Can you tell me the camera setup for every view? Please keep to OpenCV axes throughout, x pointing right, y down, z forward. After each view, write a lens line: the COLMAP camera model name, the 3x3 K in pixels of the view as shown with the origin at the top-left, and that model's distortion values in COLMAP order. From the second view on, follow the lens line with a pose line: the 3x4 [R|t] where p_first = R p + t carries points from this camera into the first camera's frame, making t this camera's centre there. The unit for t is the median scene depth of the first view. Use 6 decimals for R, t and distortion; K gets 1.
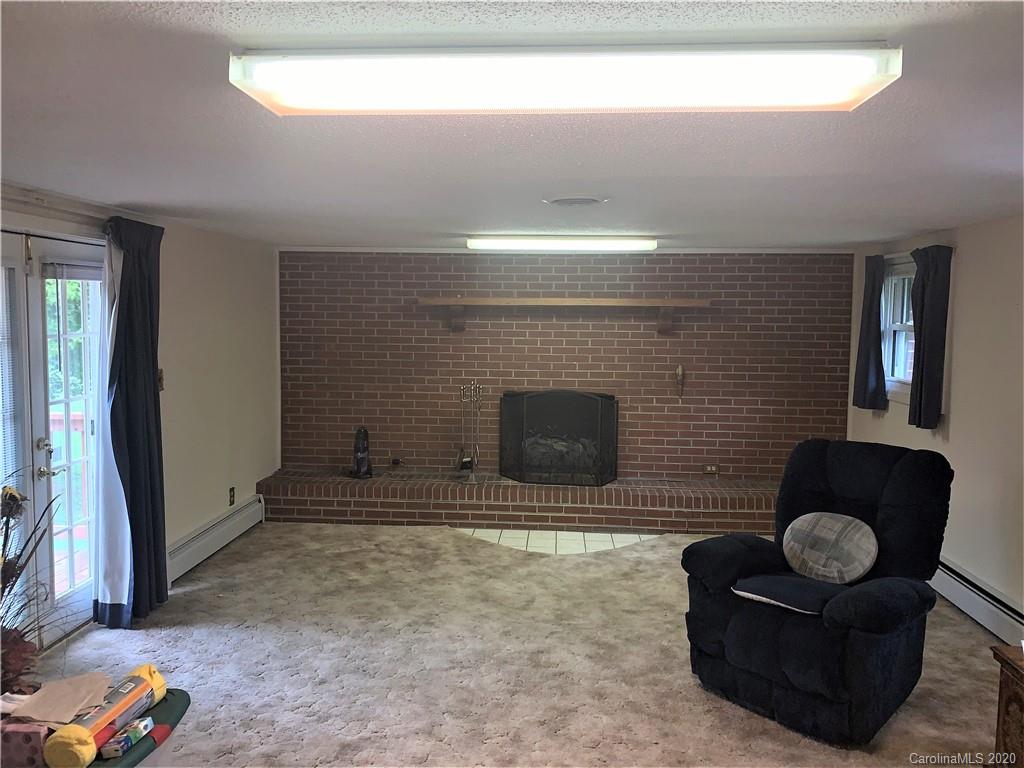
lens RADIAL K [[791.0, 0, 511.7], [0, 791.0, 382.4], [0, 0, 1]] dist [0.023865, -0.023723]
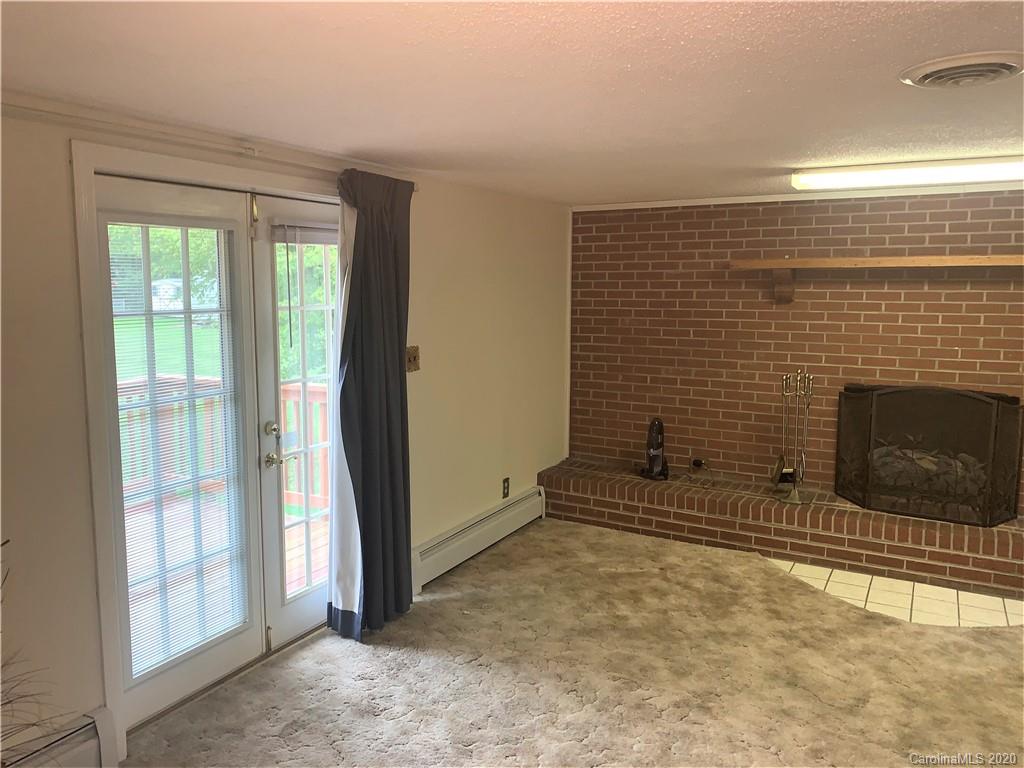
lens RADIAL K [[791.0, 0, 509.9], [0, 791.0, 378.9], [0, 0, 1]] dist [0.023865, -0.023723]
pose [[0.906733, 0.043605, -0.419446, 0.022027], [-0.029851, 0.998781, 0.039300, -0.016874], [0.420648, -0.023113, 0.906929, 0.234180]]
